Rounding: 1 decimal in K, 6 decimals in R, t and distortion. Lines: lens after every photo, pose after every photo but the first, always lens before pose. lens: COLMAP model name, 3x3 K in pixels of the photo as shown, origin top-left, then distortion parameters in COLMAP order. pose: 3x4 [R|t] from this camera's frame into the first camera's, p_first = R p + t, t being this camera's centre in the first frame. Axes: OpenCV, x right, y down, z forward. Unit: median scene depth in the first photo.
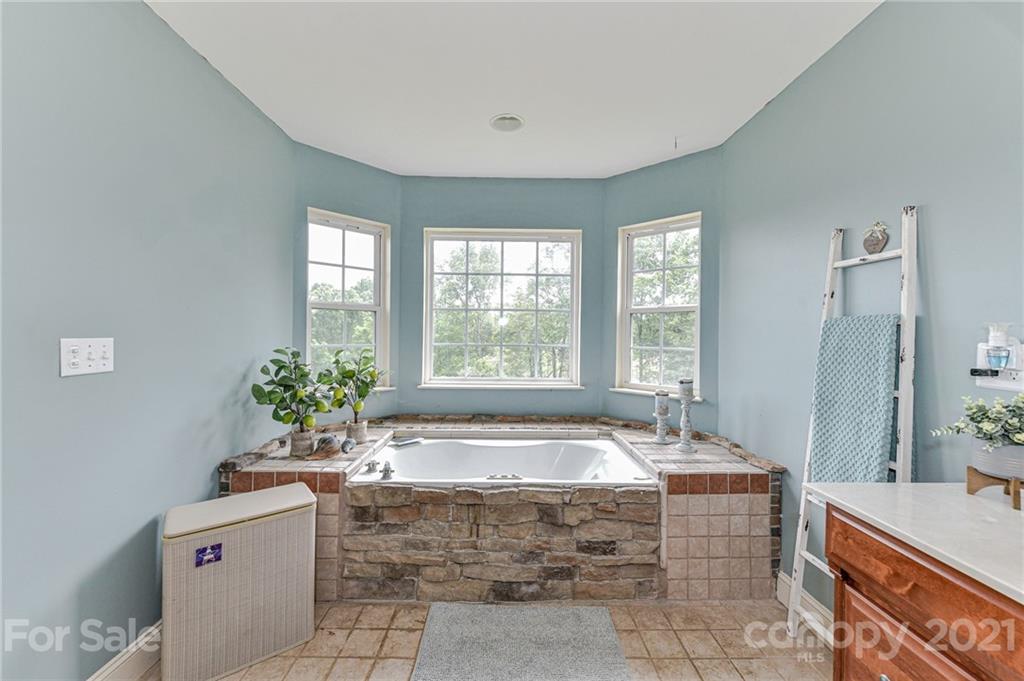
lens RADIAL K [[403.8, 0, 512.7], [0, 403.8, 334.3], [0, 0, 1]] dist [0.000986, -0.000569]
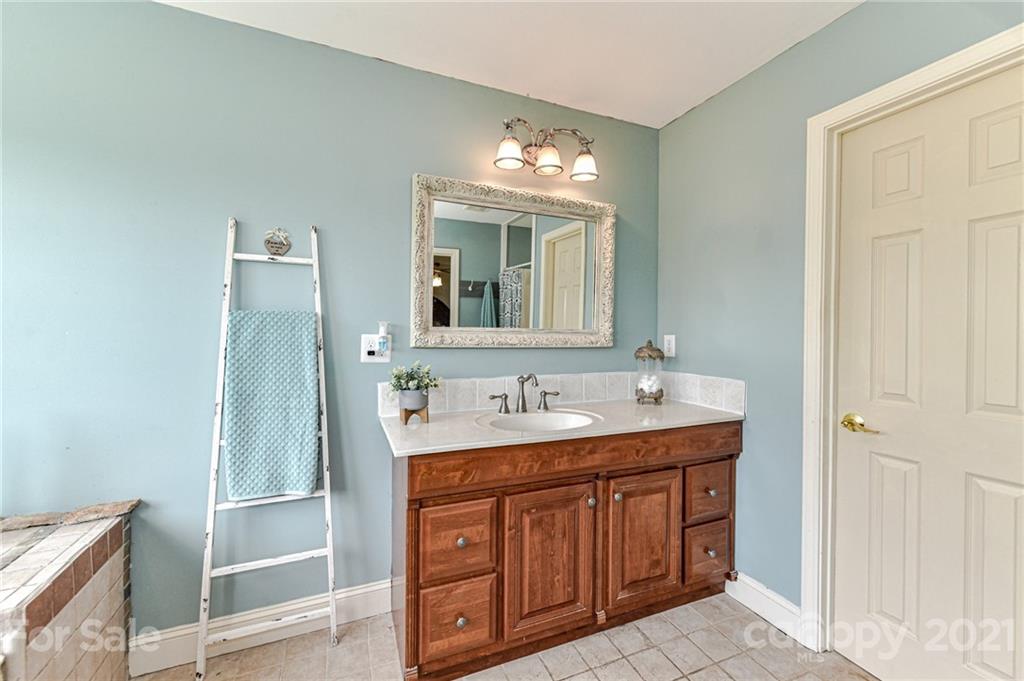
lens RADIAL K [[403.8, 0, 505.9], [0, 403.8, 336.7], [0, 0, 1]] dist [0.000986, -0.000569]
pose [[-0.352554, -0.019442, 0.935589, -0.361192], [-0.007266, 0.999811, 0.018038, -0.000324], [-0.935763, -0.000438, -0.352629, 0.771952]]
